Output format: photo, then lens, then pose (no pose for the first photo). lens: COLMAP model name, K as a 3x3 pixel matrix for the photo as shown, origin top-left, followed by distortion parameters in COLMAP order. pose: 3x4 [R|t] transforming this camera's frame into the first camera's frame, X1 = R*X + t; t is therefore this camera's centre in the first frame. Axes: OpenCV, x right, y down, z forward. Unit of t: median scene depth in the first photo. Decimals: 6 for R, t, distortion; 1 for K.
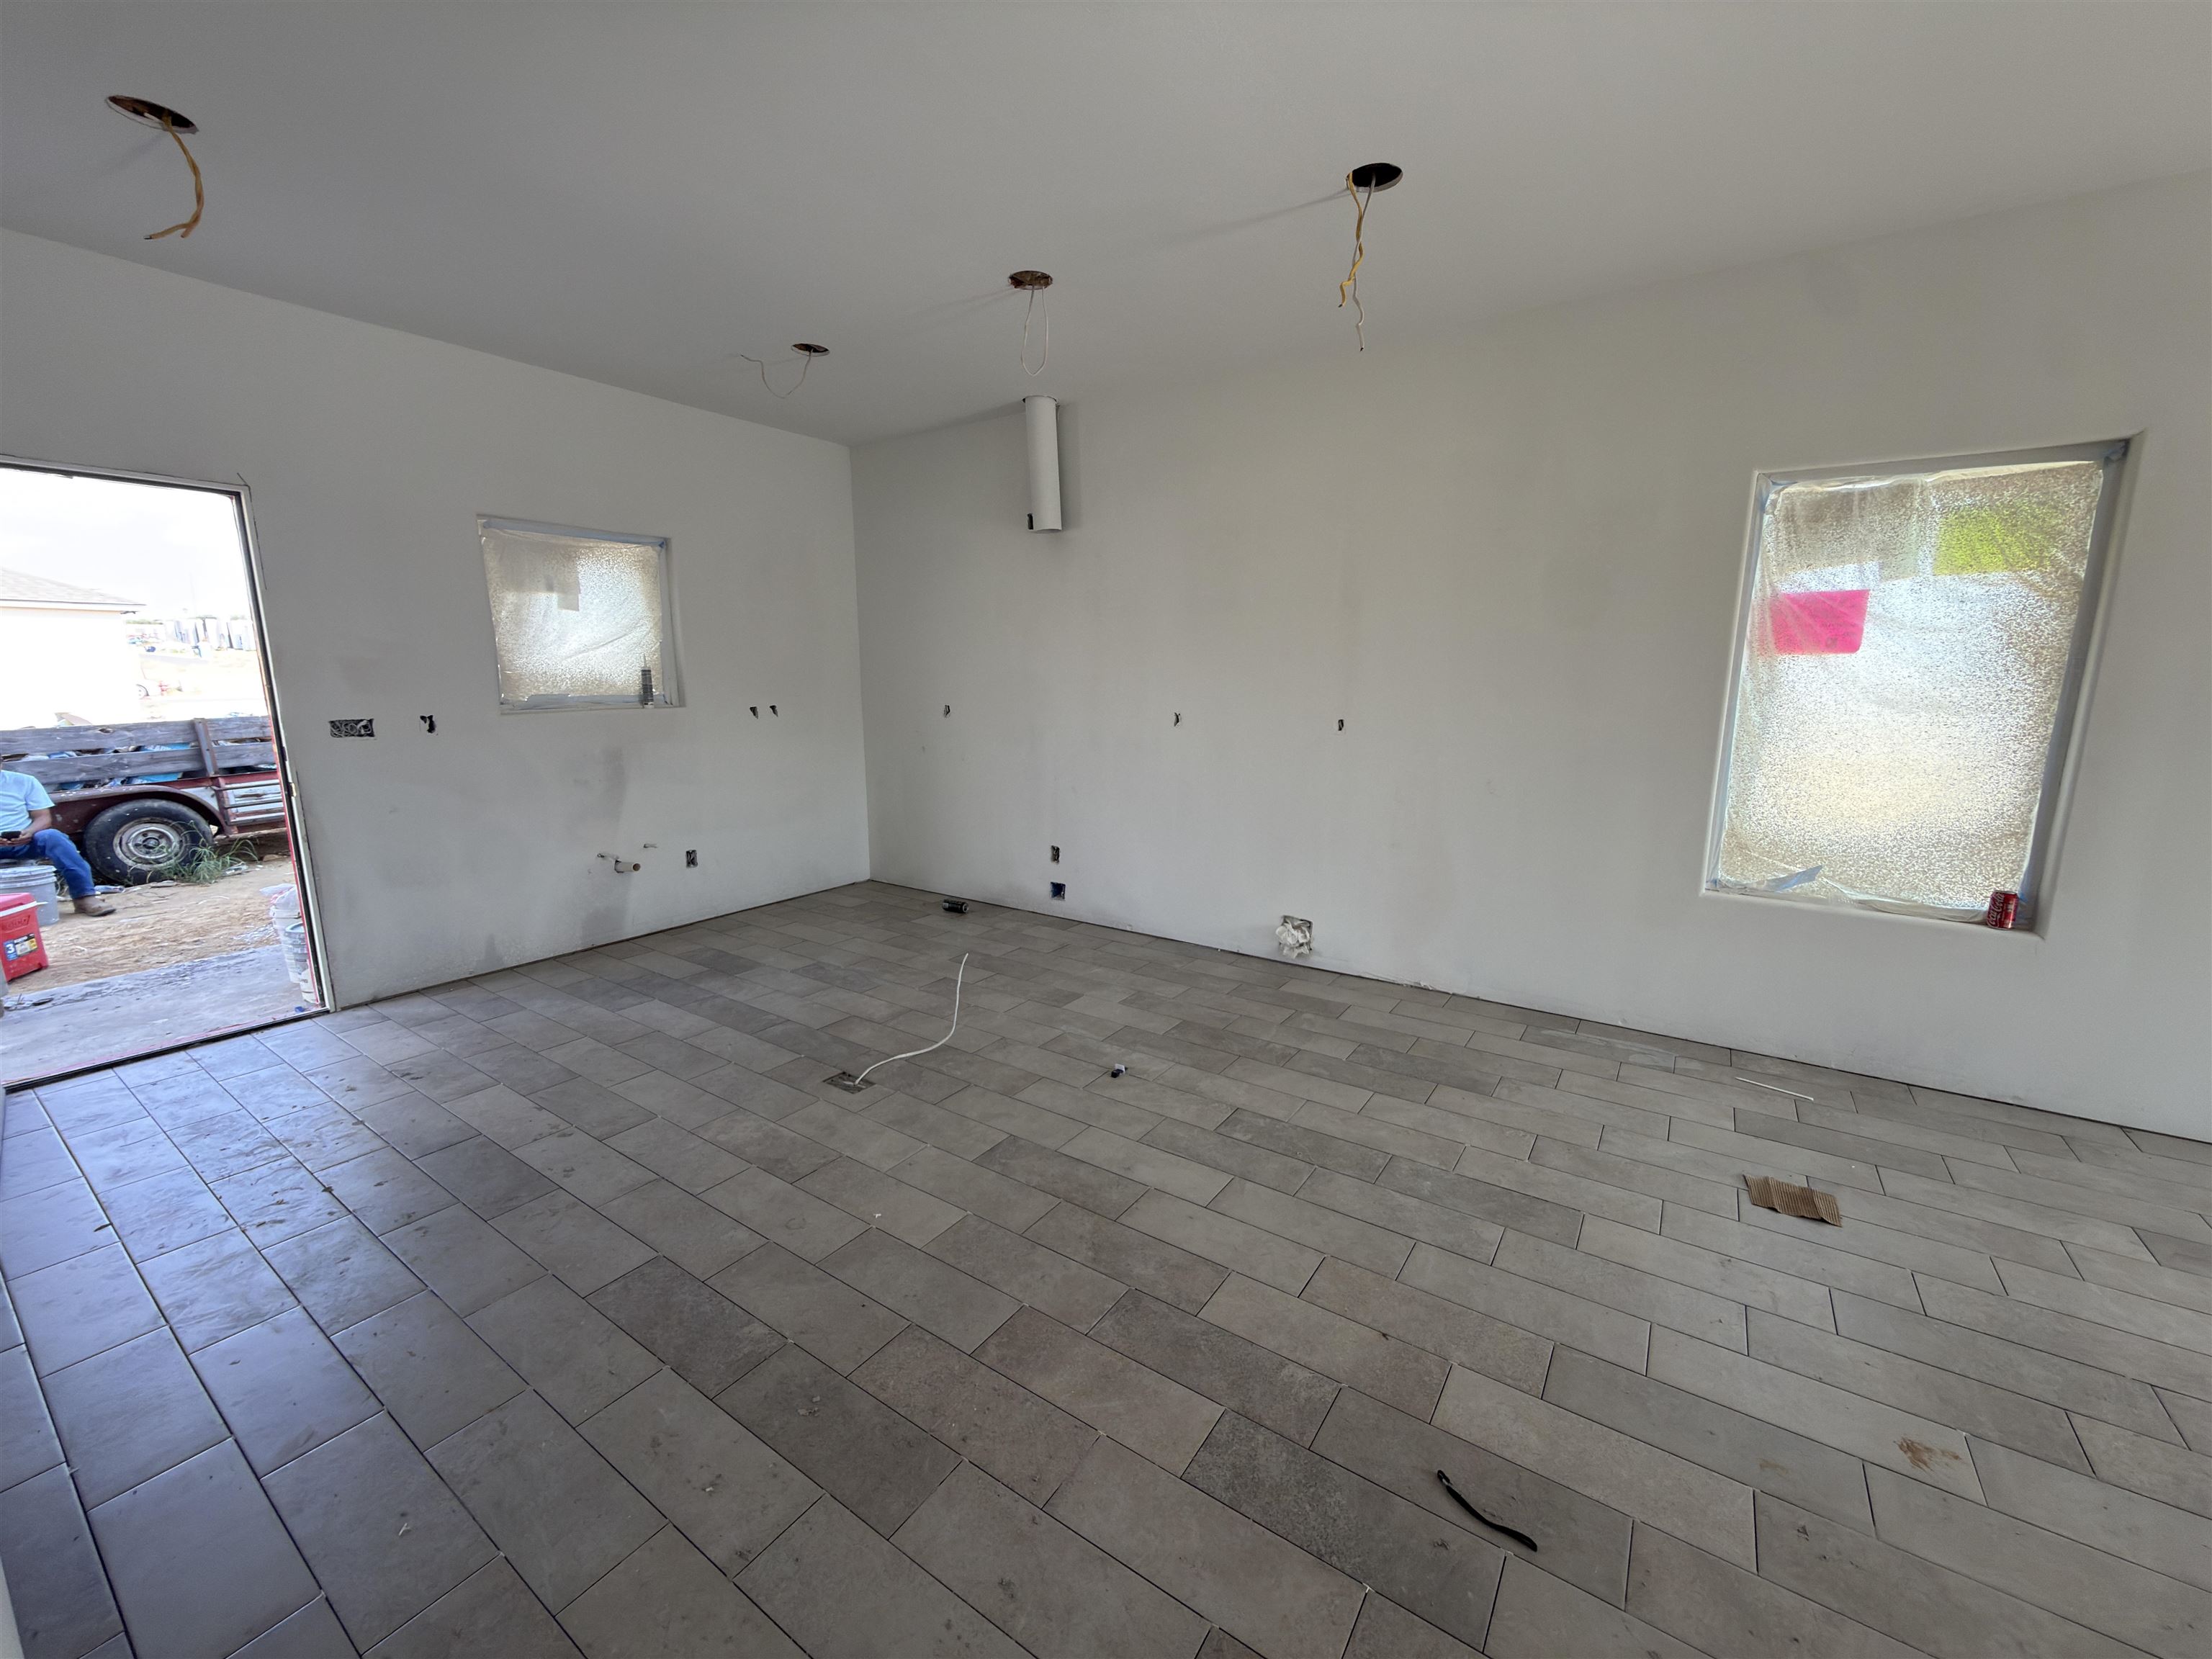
lens RADIAL K [[878.0, 0, 1116.1], [0, 878.0, 833.9], [0, 0, 1]] dist [-0.000712, 0.000312]
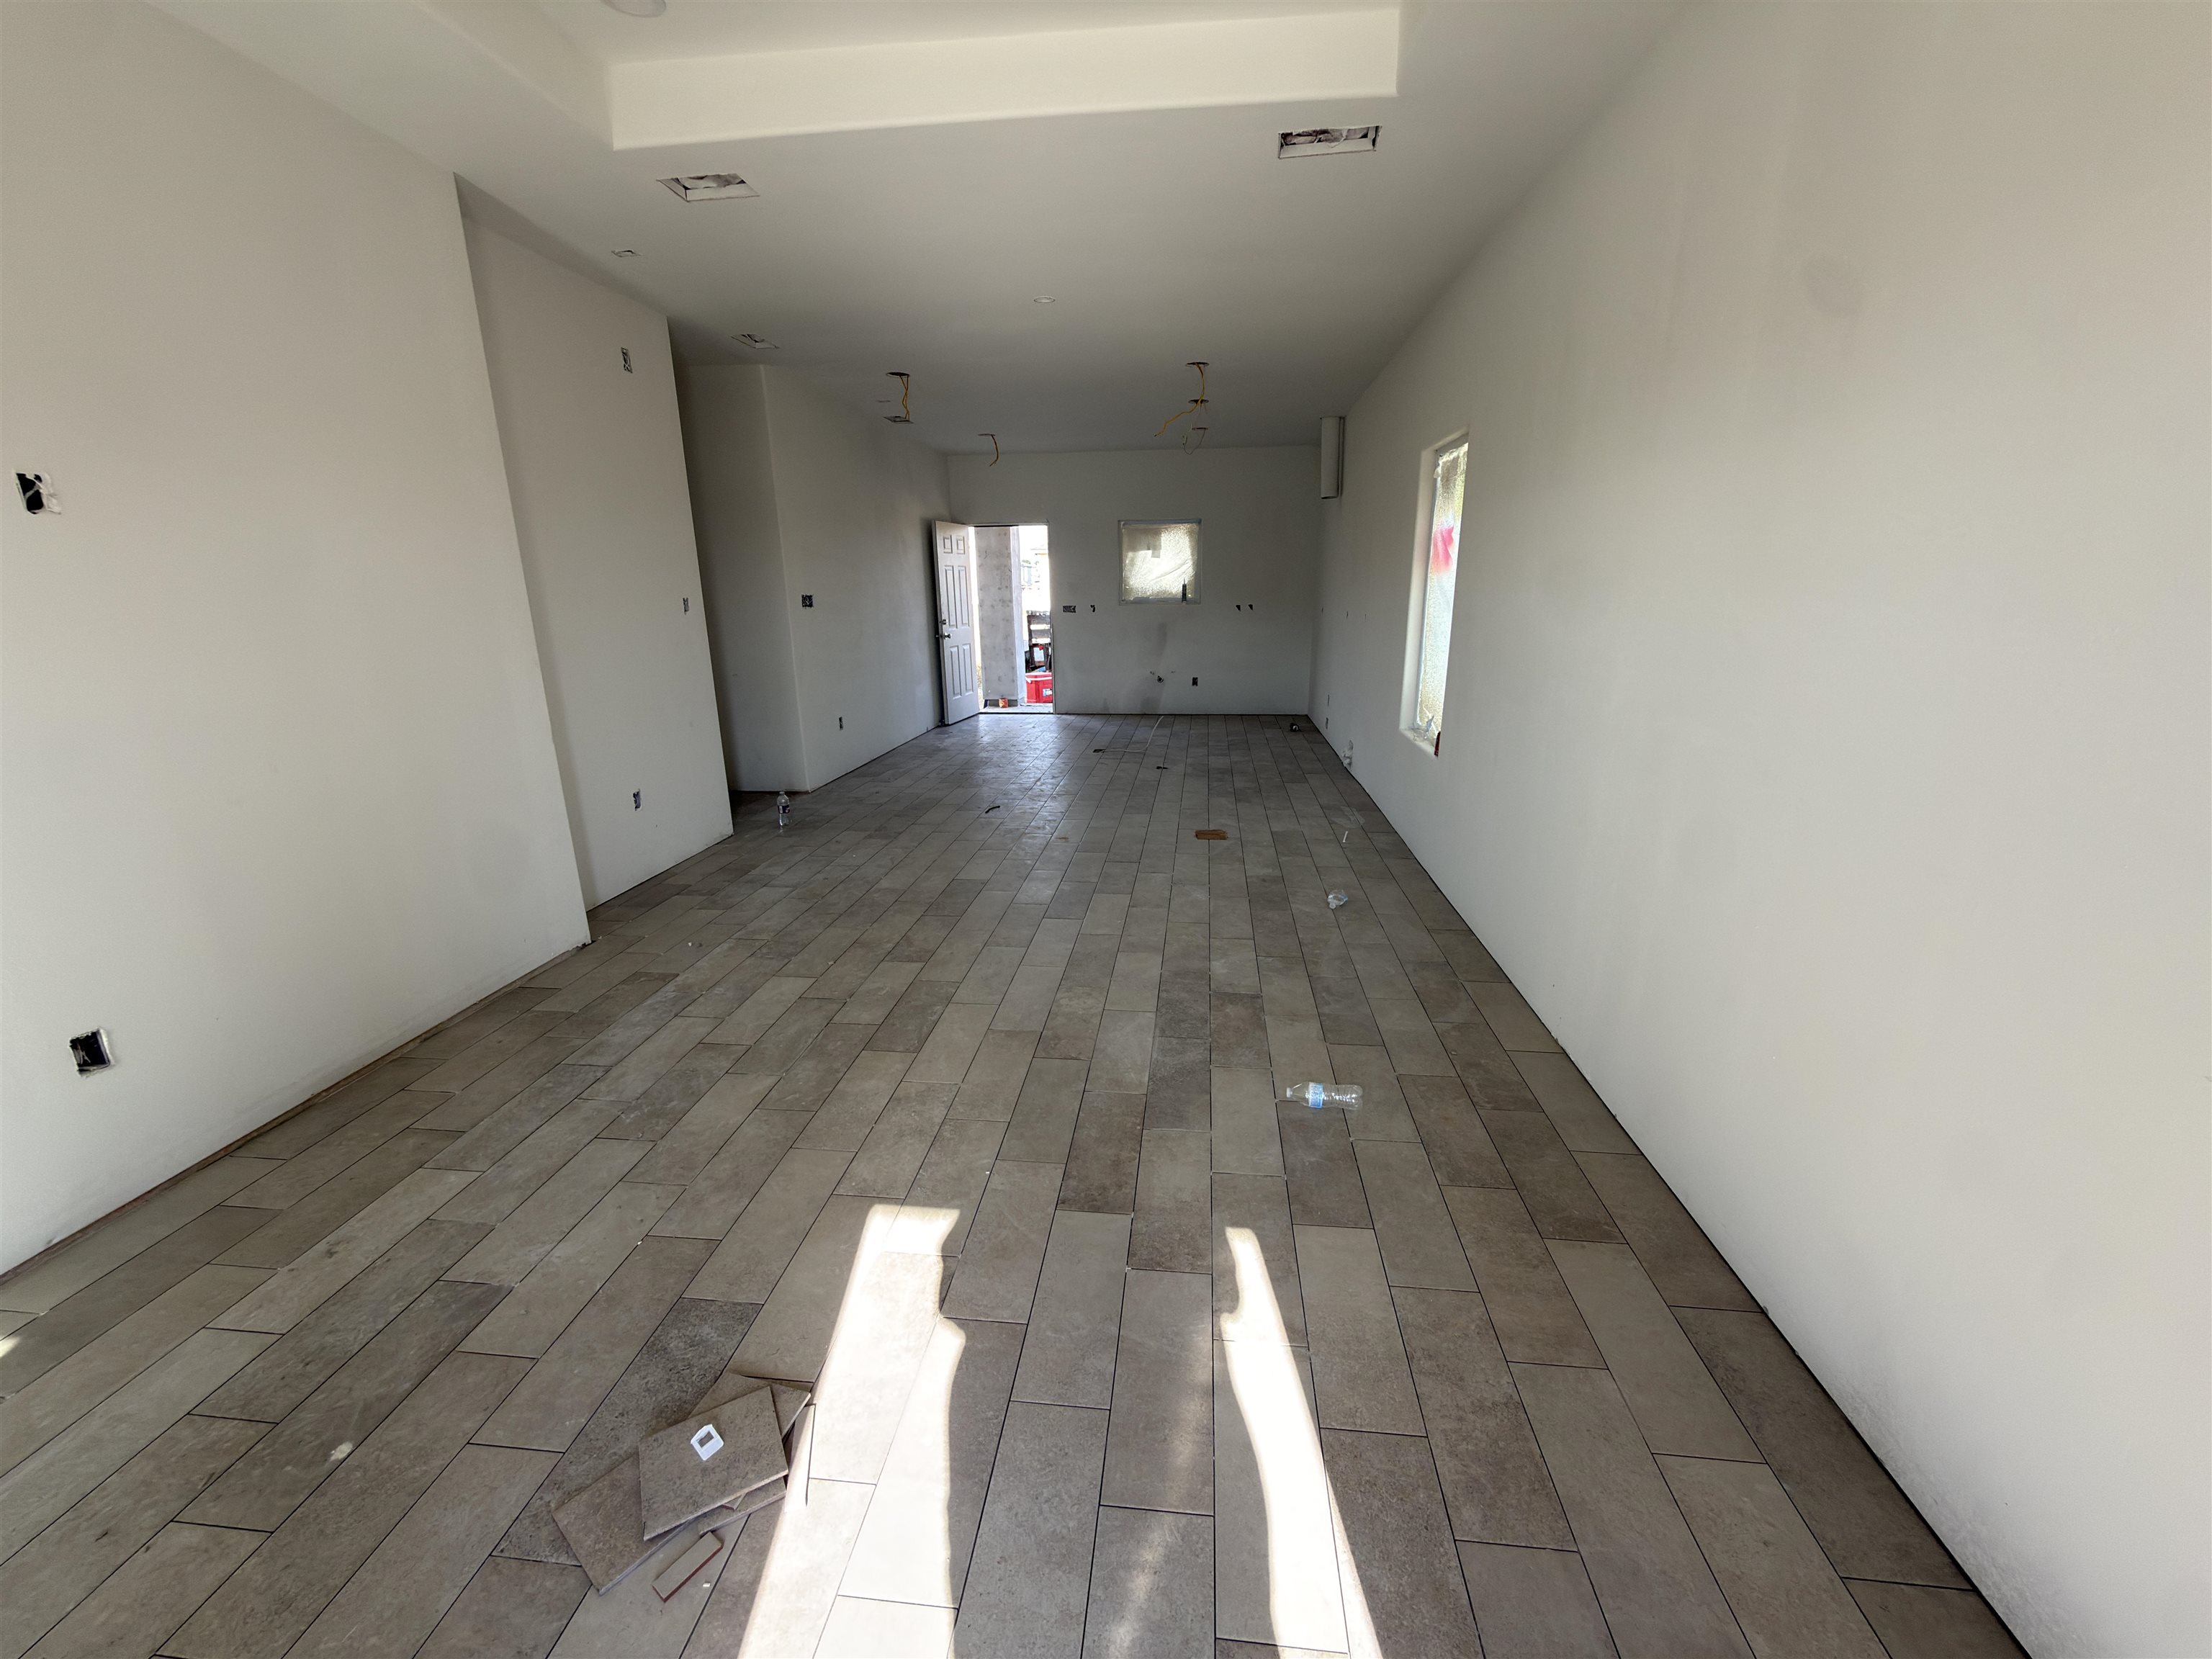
lens RADIAL K [[878.0, 0, 1111.4], [0, 878.0, 824.6], [0, 0, 1]] dist [-0.000712, 0.000312]
pose [[0.470340, 0.224660, -0.853410, 1.906007], [-0.149906, 0.973338, 0.173613, 0.042602], [0.869660, 0.046275, 0.491478, -0.207845]]
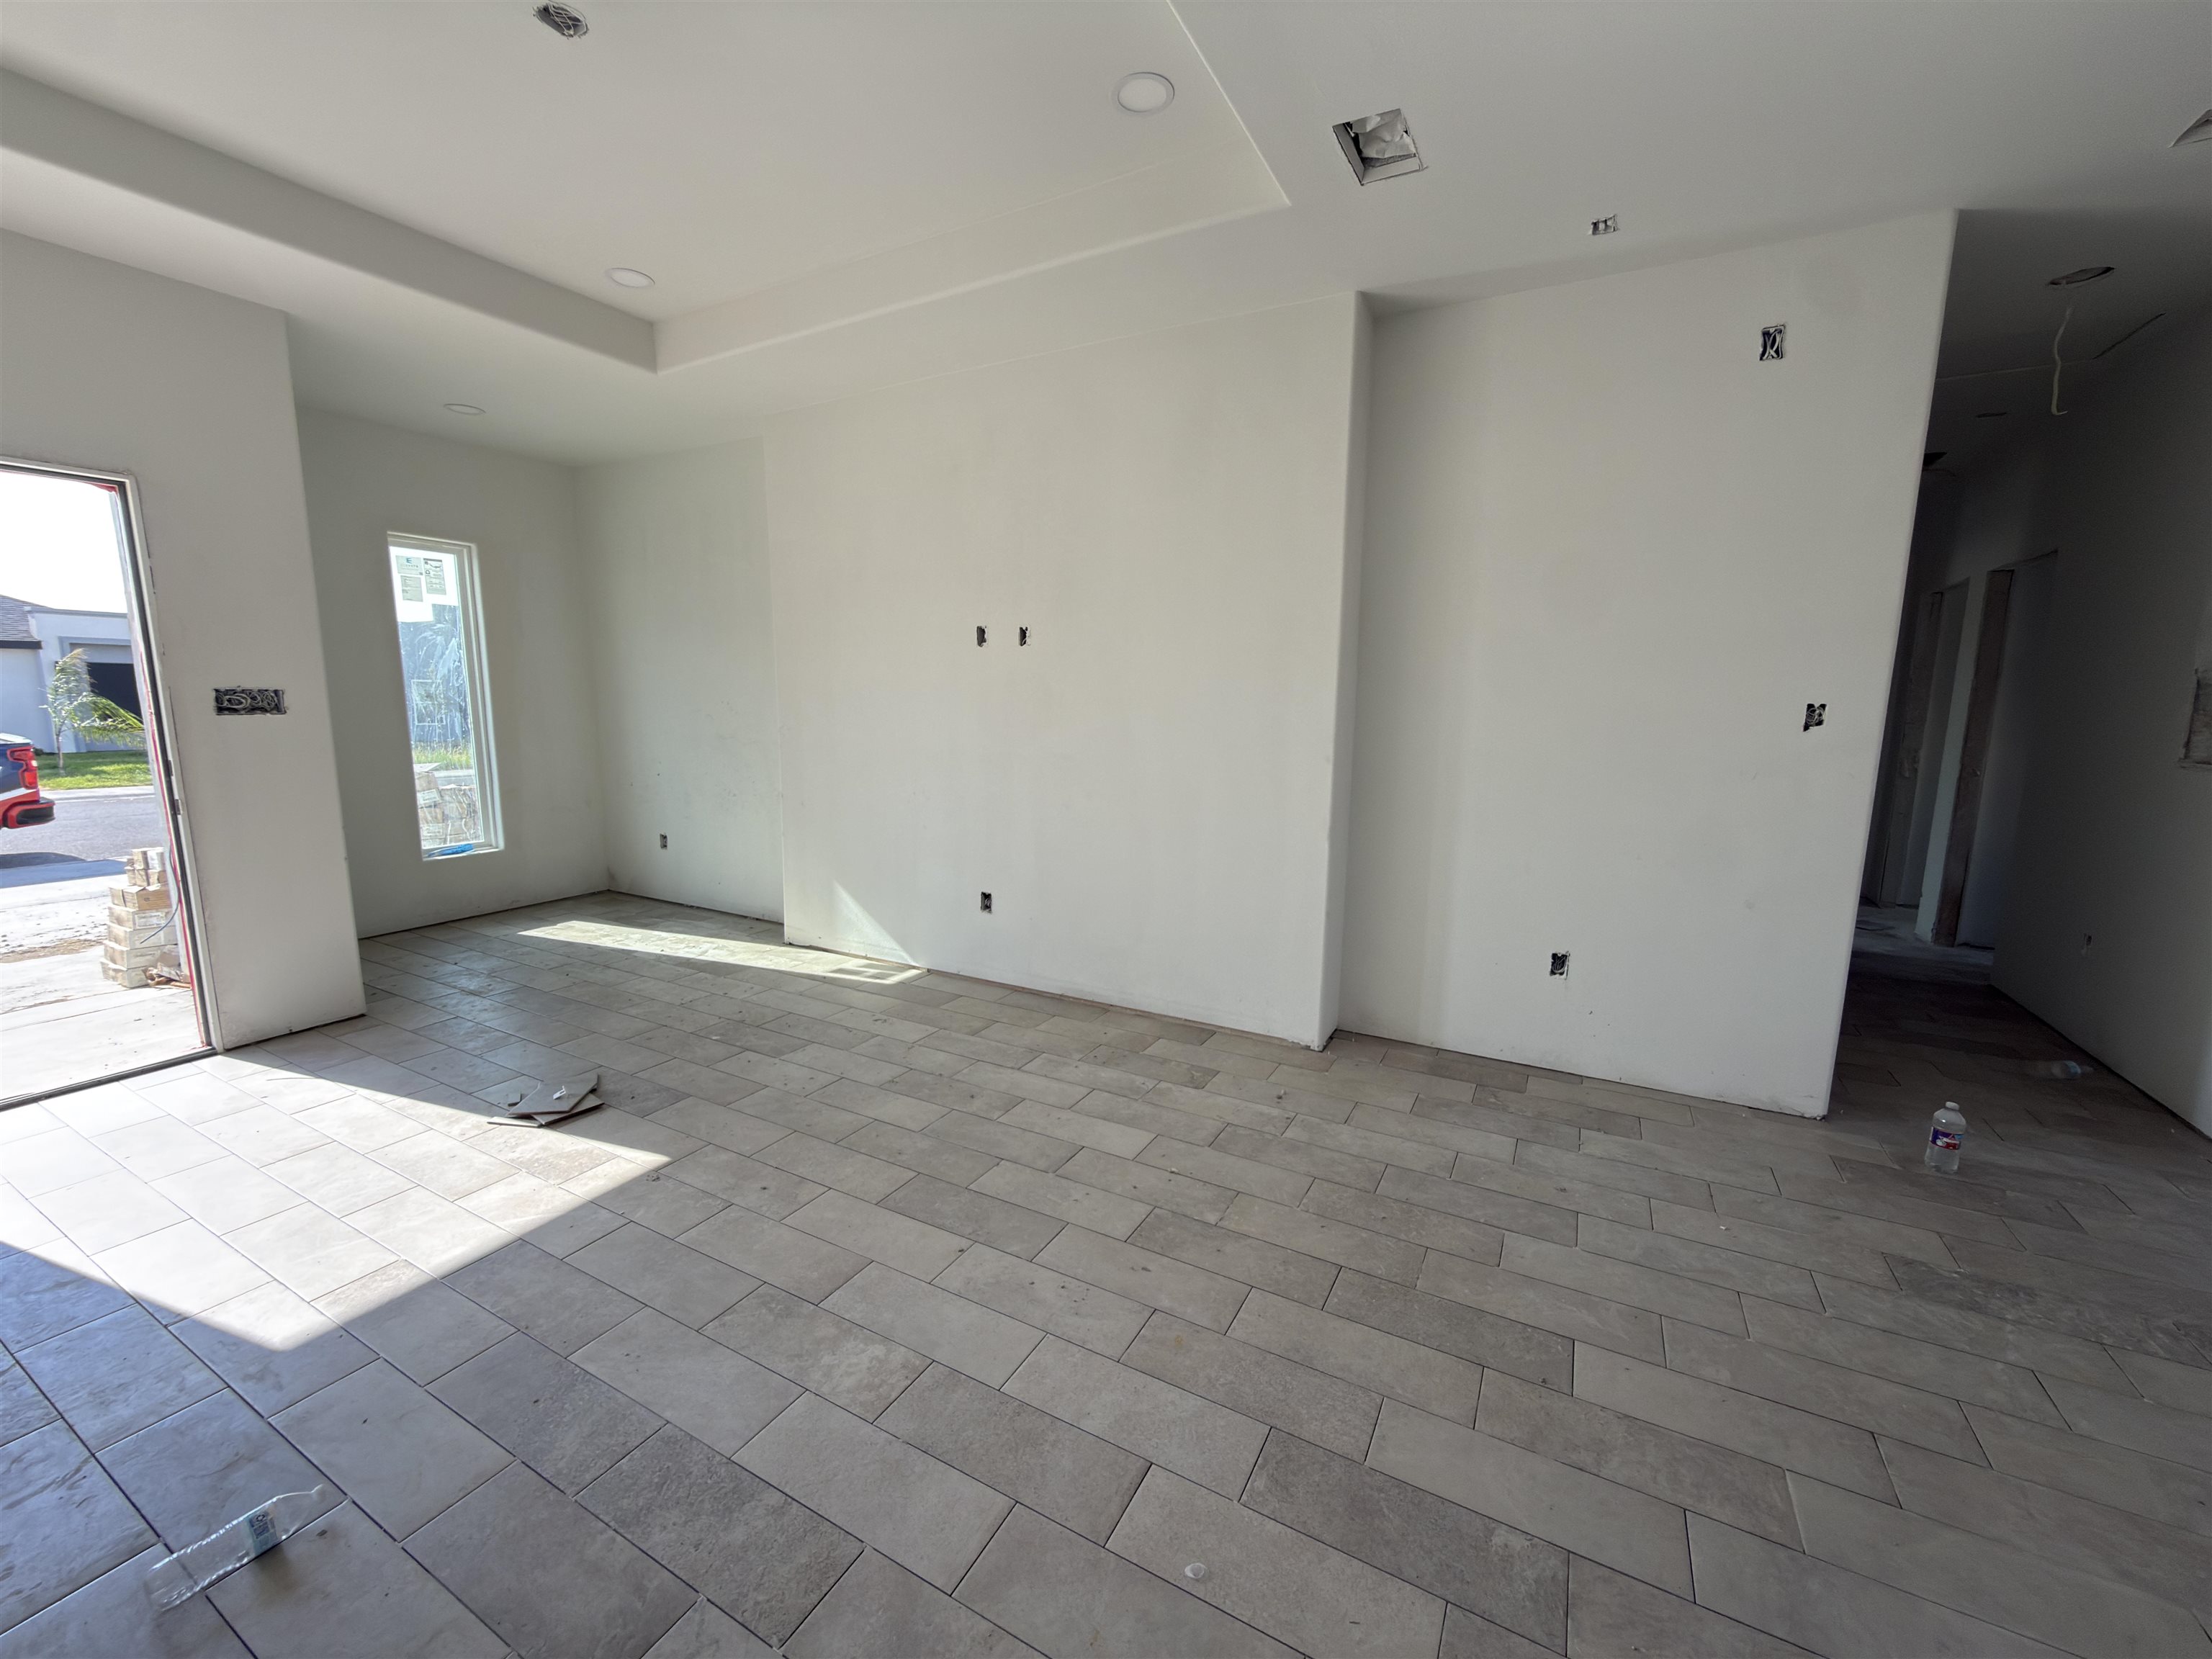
lens RADIAL K [[878.0, 0, 1113.1], [0, 878.0, 830.1], [0, 0, 1]] dist [-0.000712, 0.000312]
pose [[-0.995085, 0.002030, -0.099005, 0.979697], [-0.030661, 0.944345, 0.327525, -0.115654], [0.094160, 0.328951, -0.939641, 0.699191]]
